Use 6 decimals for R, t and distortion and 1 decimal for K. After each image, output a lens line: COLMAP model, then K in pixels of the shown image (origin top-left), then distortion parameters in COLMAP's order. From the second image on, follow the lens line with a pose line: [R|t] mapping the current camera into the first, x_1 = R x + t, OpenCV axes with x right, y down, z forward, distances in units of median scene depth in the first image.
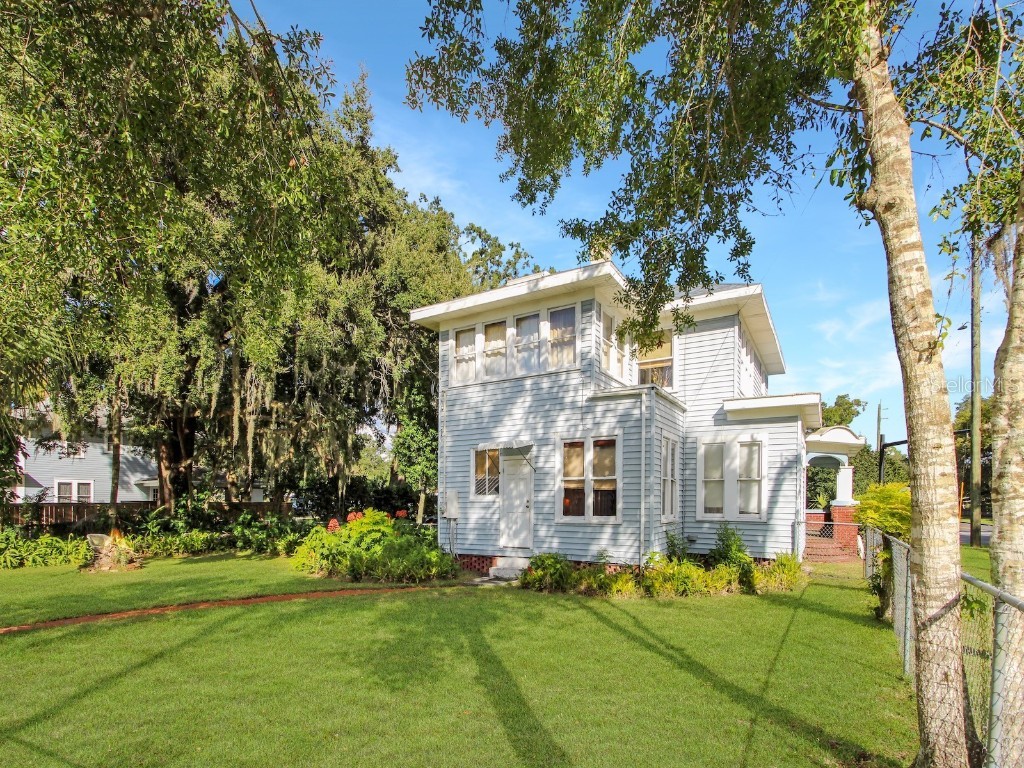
lens RADIAL K [[491.1, 0, 513.3], [0, 491.1, 362.9], [0, 0, 1]] dist [0.000217, -0.000080]
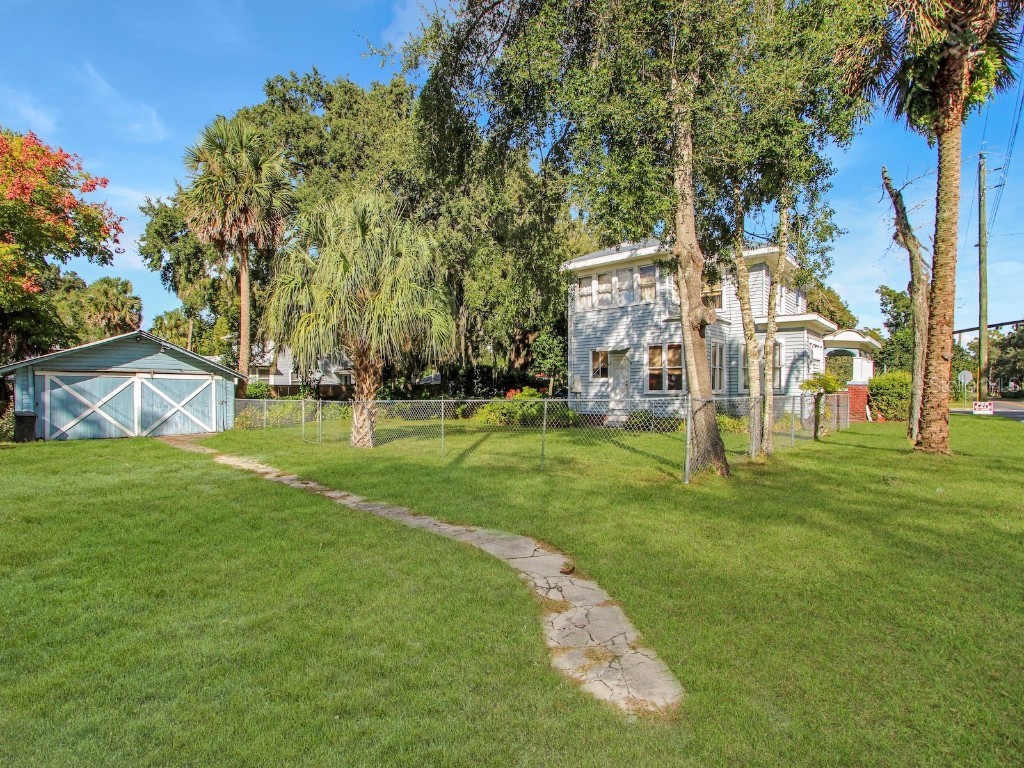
lens RADIAL K [[491.1, 0, 513.3], [0, 491.1, 362.9], [0, 0, 1]] dist [0.000217, -0.000080]
pose [[0.977345, -0.015032, -0.211119, 0.005347], [0.063221, 0.972671, 0.223415, -0.164490], [0.201991, -0.231700, 0.951585, -0.602924]]
